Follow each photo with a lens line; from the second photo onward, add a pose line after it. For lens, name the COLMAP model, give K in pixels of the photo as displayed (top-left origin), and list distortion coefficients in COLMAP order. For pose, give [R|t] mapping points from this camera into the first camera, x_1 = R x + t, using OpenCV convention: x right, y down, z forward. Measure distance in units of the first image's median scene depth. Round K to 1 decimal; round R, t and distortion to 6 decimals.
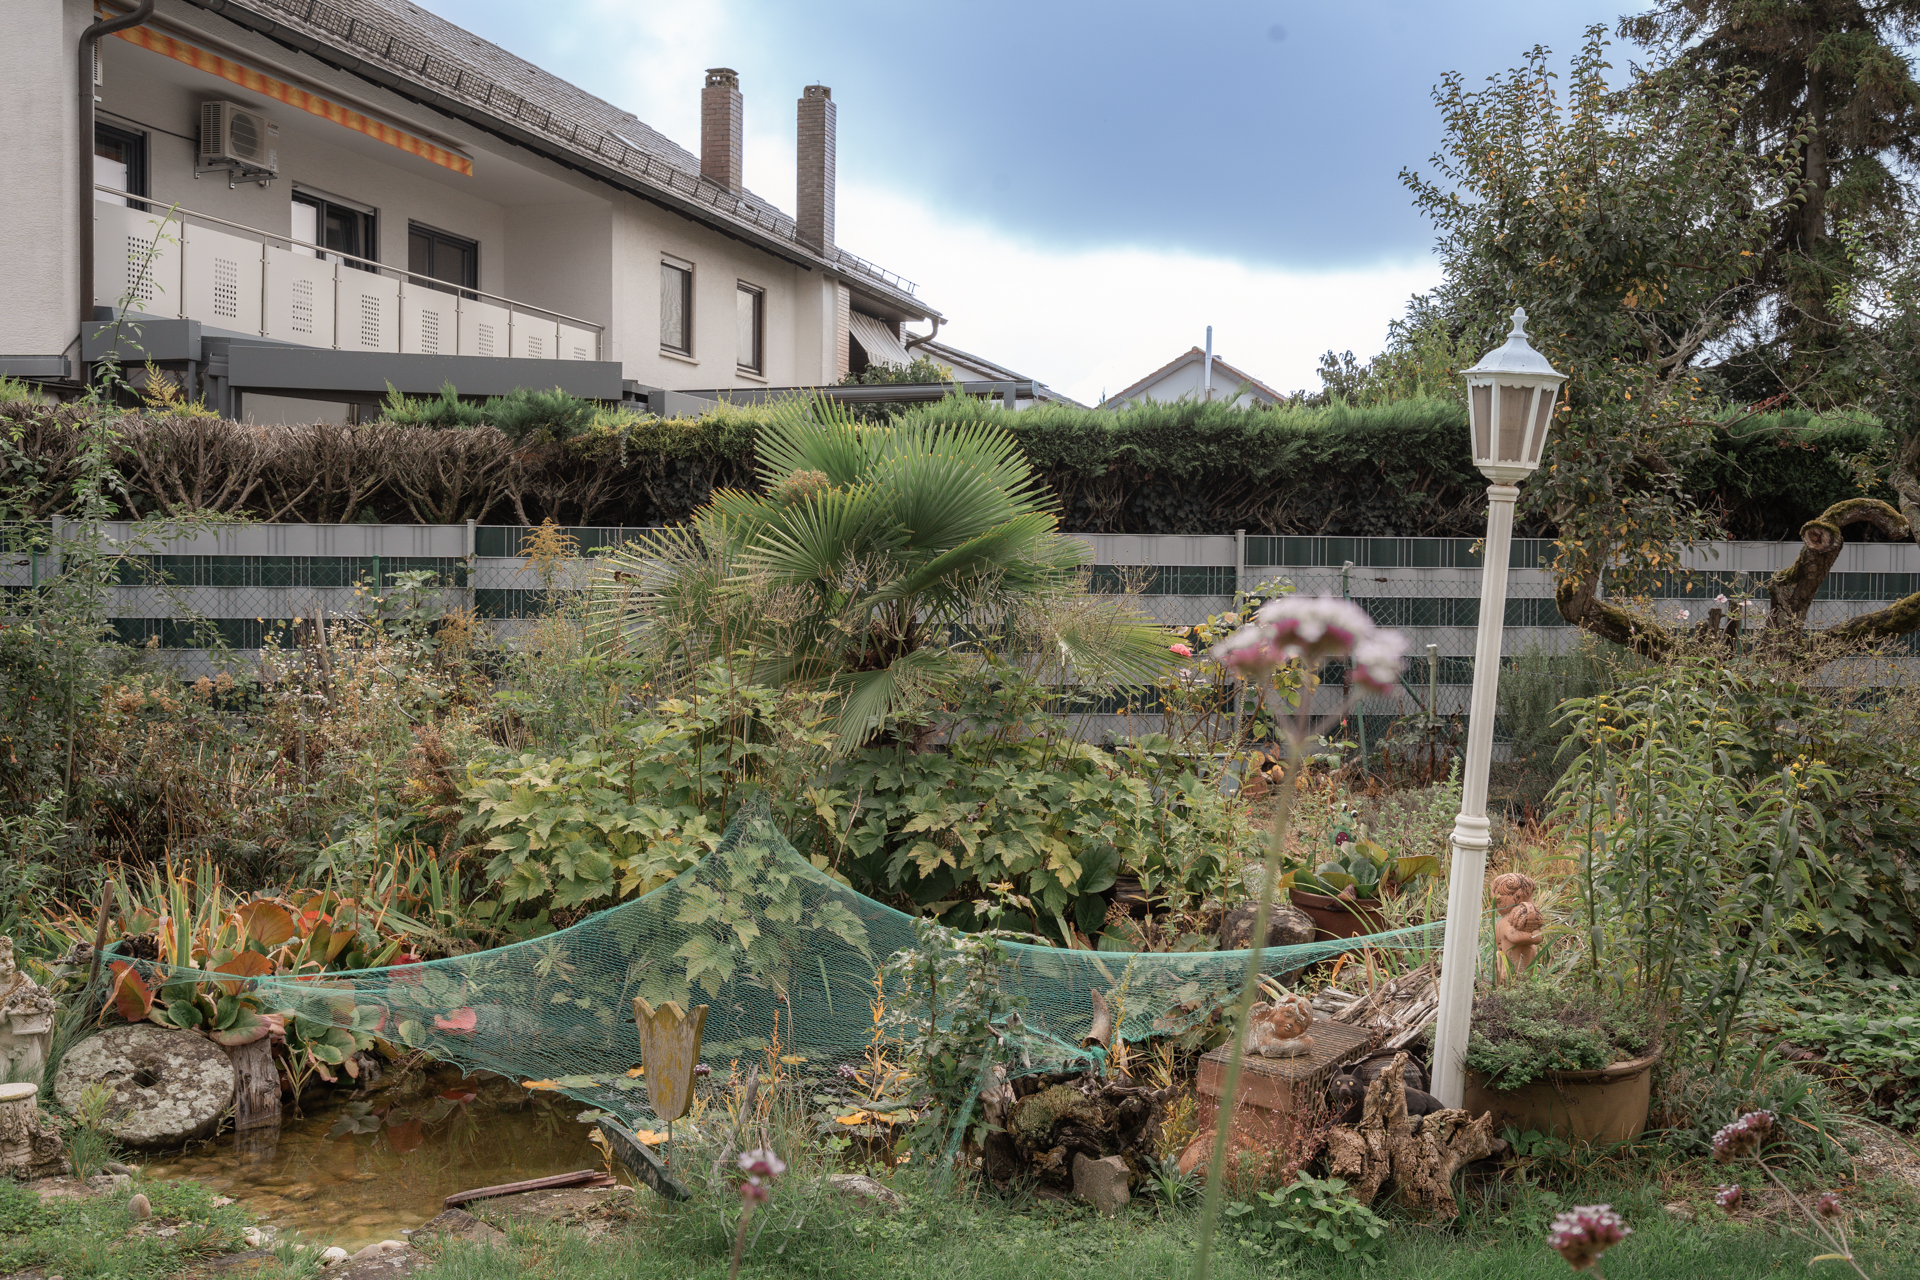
lens RADIAL K [[1881.0, 0, 960.0], [0, 1881.0, 640.0], [0, 0, 1]] dist [0.001594, 0.011839]
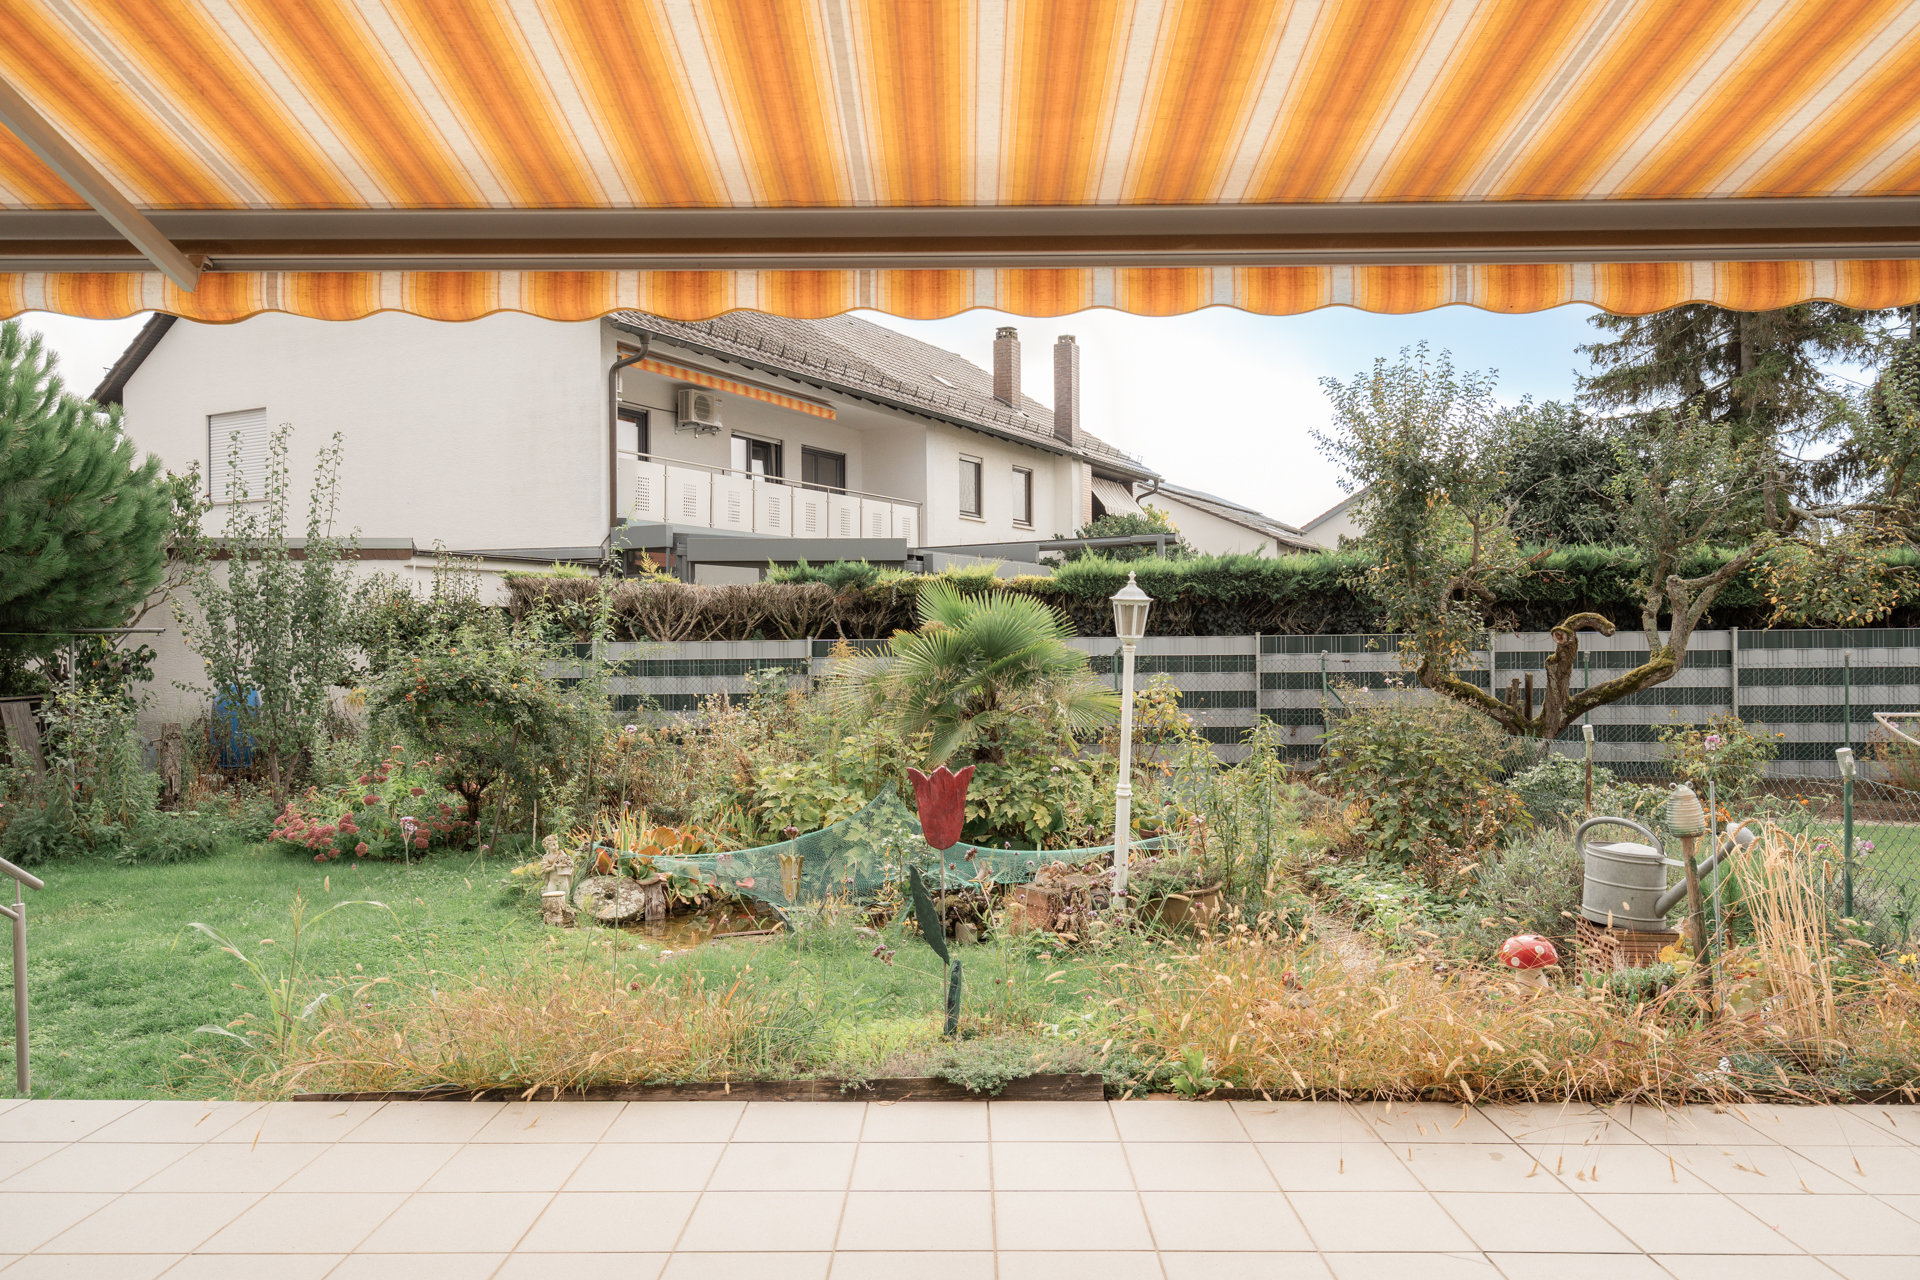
lens RADIAL K [[1374.4, 0, 960.0], [0, 1374.4, 640.0], [0, 0, 1]] dist [0.004347, 0.000760]
pose [[0.979501, -0.020142, -0.200432, 0.142253], [0.012275, 0.999108, -0.040416, -0.006640], [0.201067, 0.037127, 0.978874, -0.249557]]
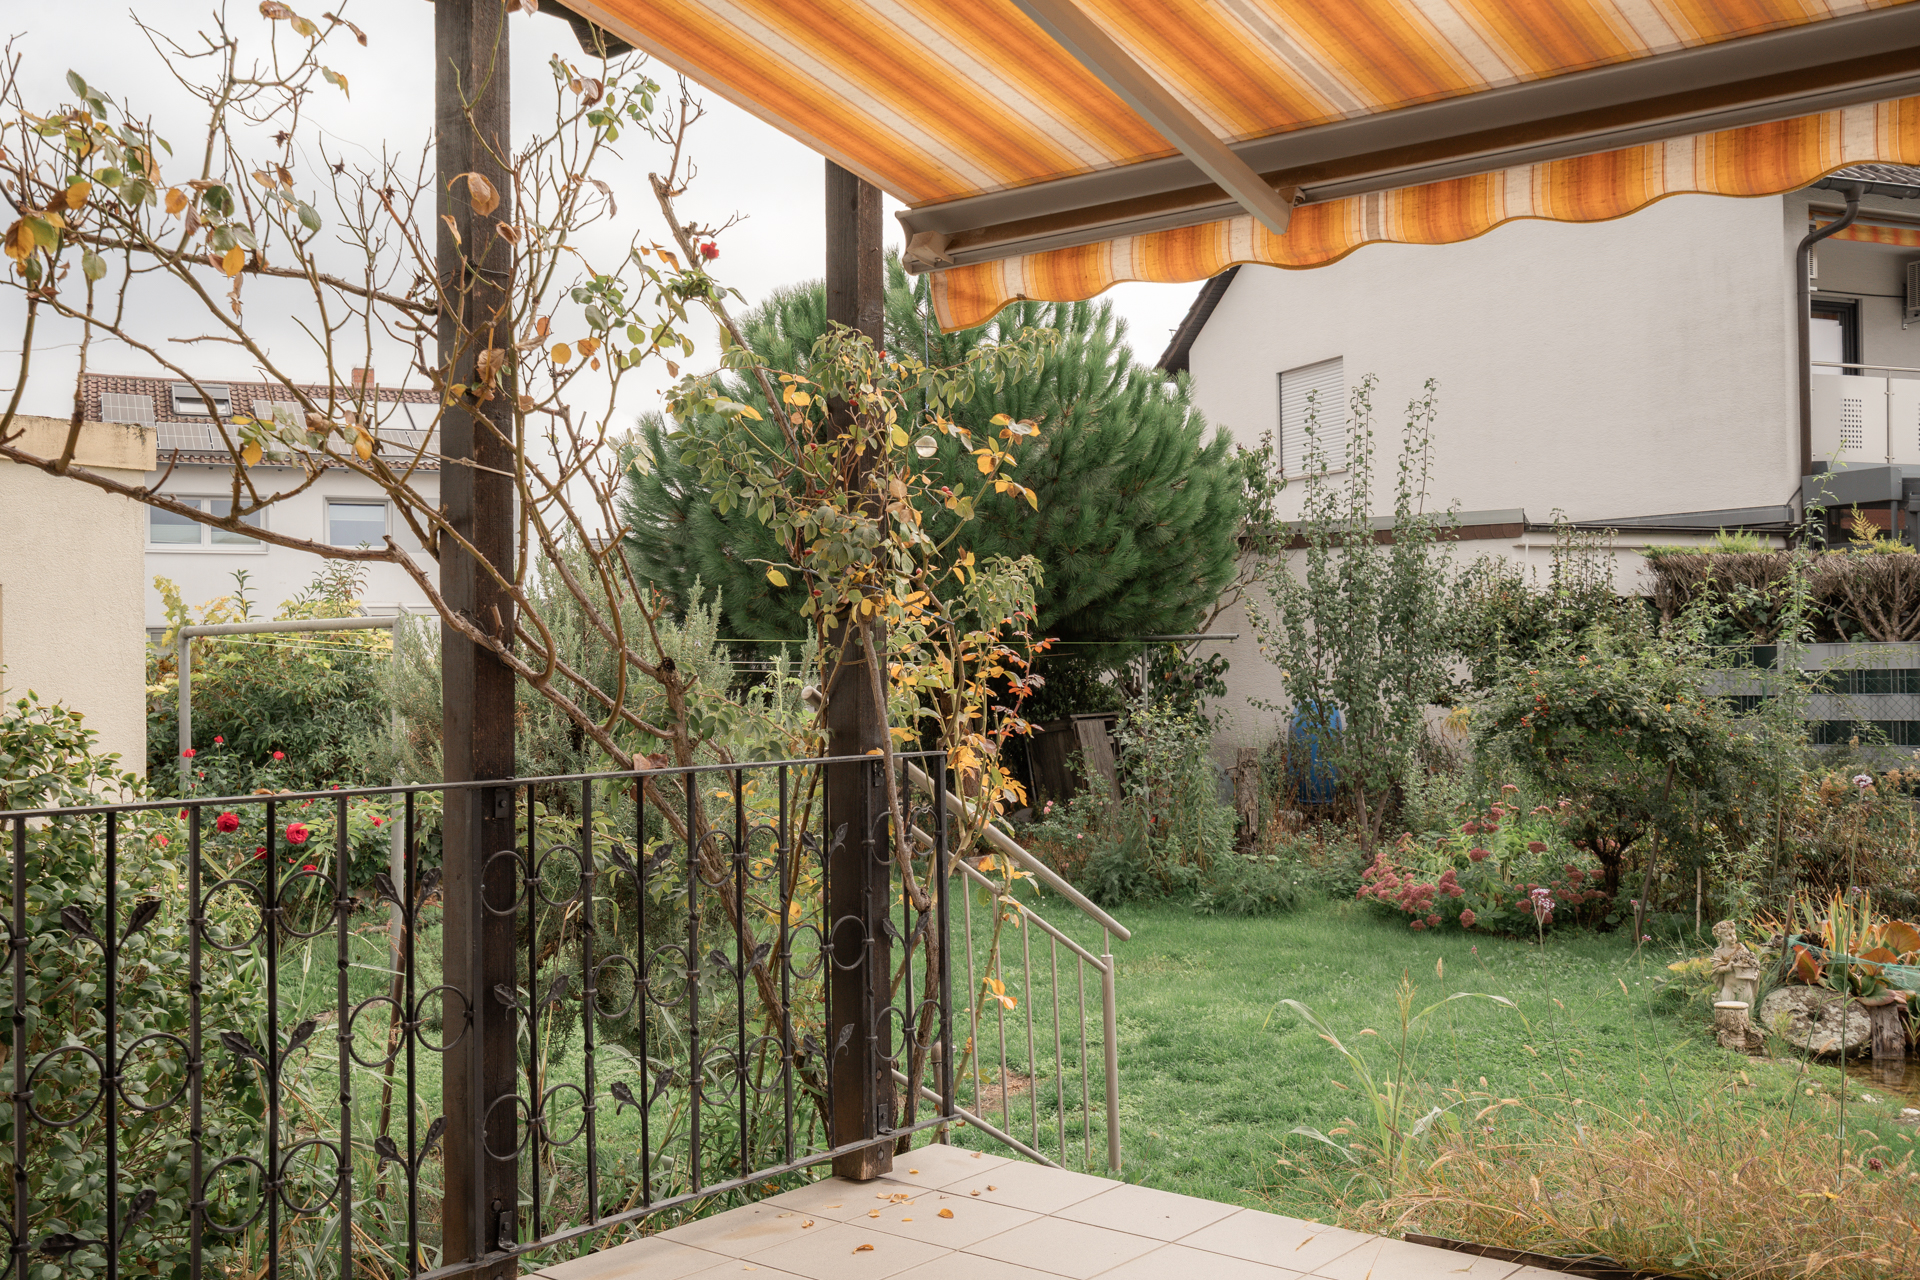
lens RADIAL K [[1881.0, 0, 960.0], [0, 1881.0, 640.0], [0, 0, 1]] dist [0.001594, 0.011839]
pose [[0.644197, -0.032386, -0.764173, 0.138588], [-0.002227, 0.999020, -0.044215, -0.008317], [0.764856, 0.030185, 0.643494, -0.250077]]
